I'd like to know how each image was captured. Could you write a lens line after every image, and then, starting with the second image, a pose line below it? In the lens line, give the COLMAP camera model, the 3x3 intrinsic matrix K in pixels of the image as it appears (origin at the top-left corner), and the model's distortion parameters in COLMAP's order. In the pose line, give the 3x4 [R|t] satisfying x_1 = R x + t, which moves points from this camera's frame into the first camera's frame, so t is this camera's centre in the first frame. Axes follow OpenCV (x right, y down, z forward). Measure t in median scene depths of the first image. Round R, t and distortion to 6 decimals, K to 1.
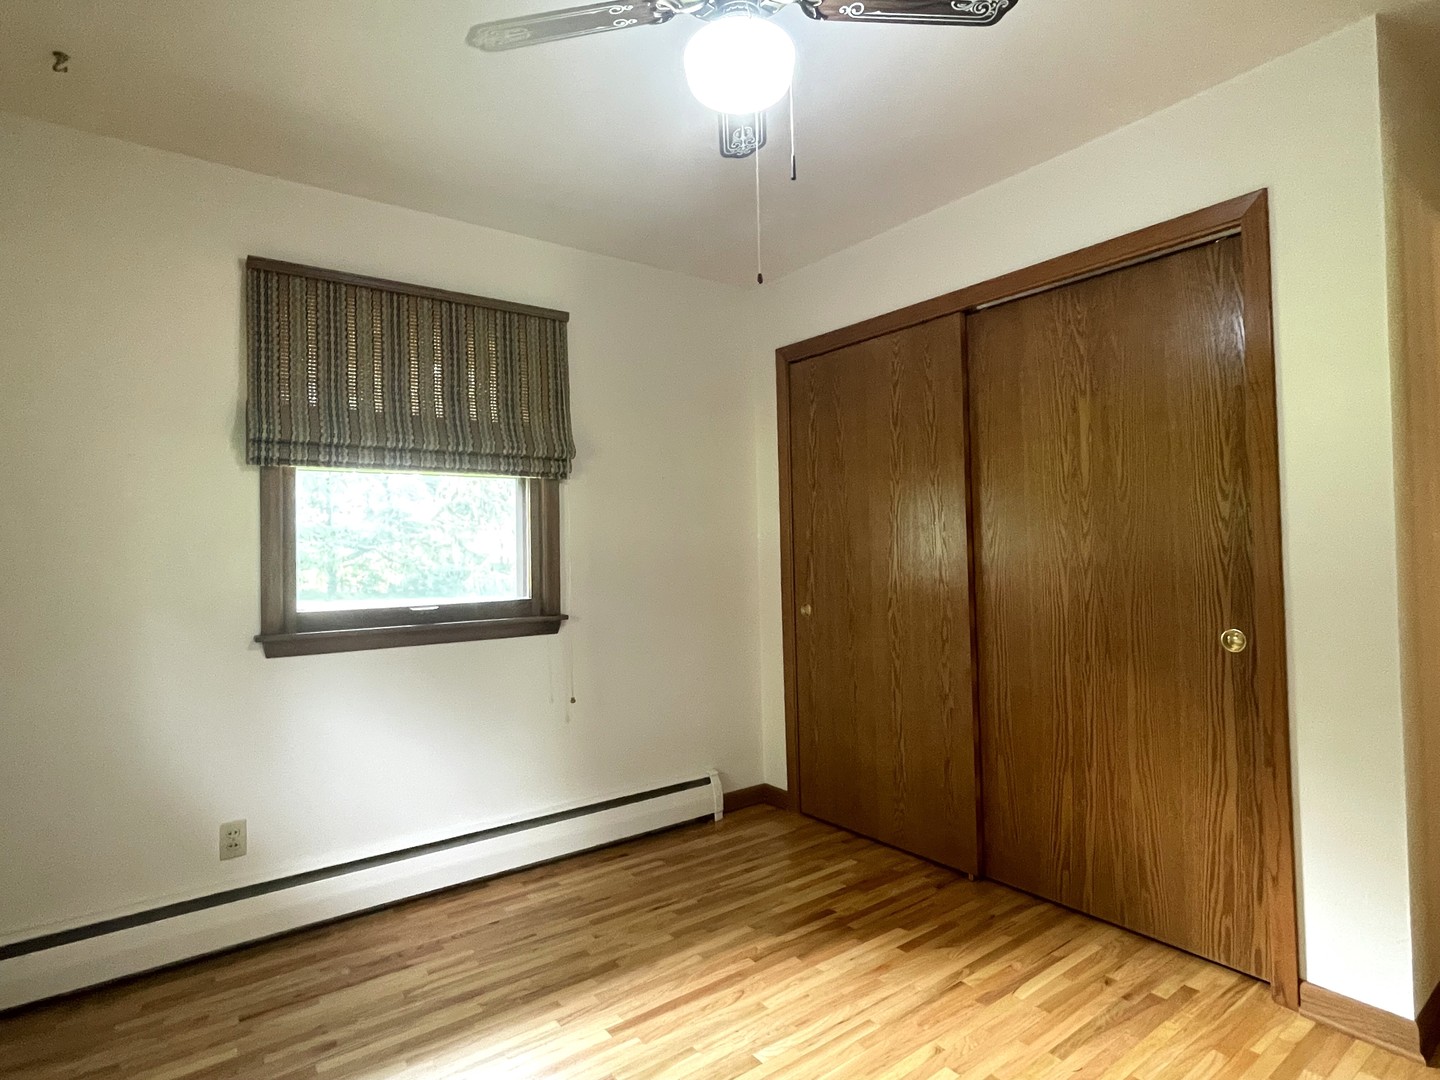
lens RADIAL K [[773.7, 0, 721.9], [0, 773.7, 530.4], [0, 0, 1]] dist [-0.002654, 0.001183]
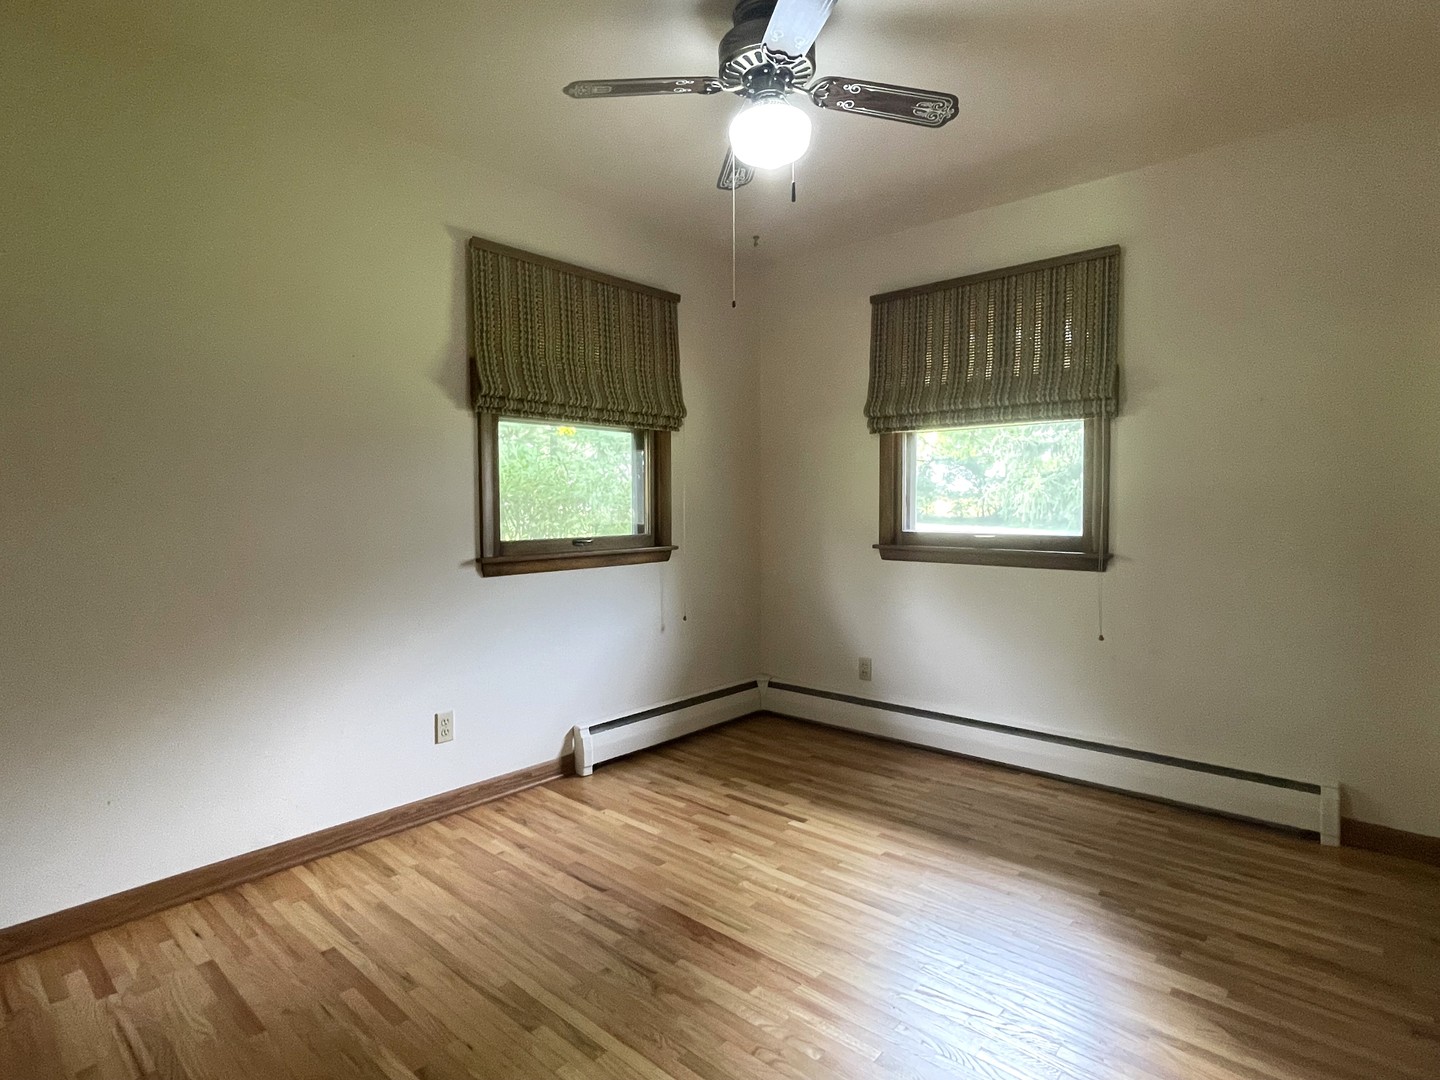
lens RADIAL K [[773.7, 0, 721.9], [0, 773.7, 530.4], [0, 0, 1]] dist [-0.002654, 0.001183]
pose [[0.200774, 0.049007, -0.978411, 0.760750], [0.019227, 0.998358, 0.053952, 0.017689], [0.979449, -0.029644, 0.199503, 0.346789]]
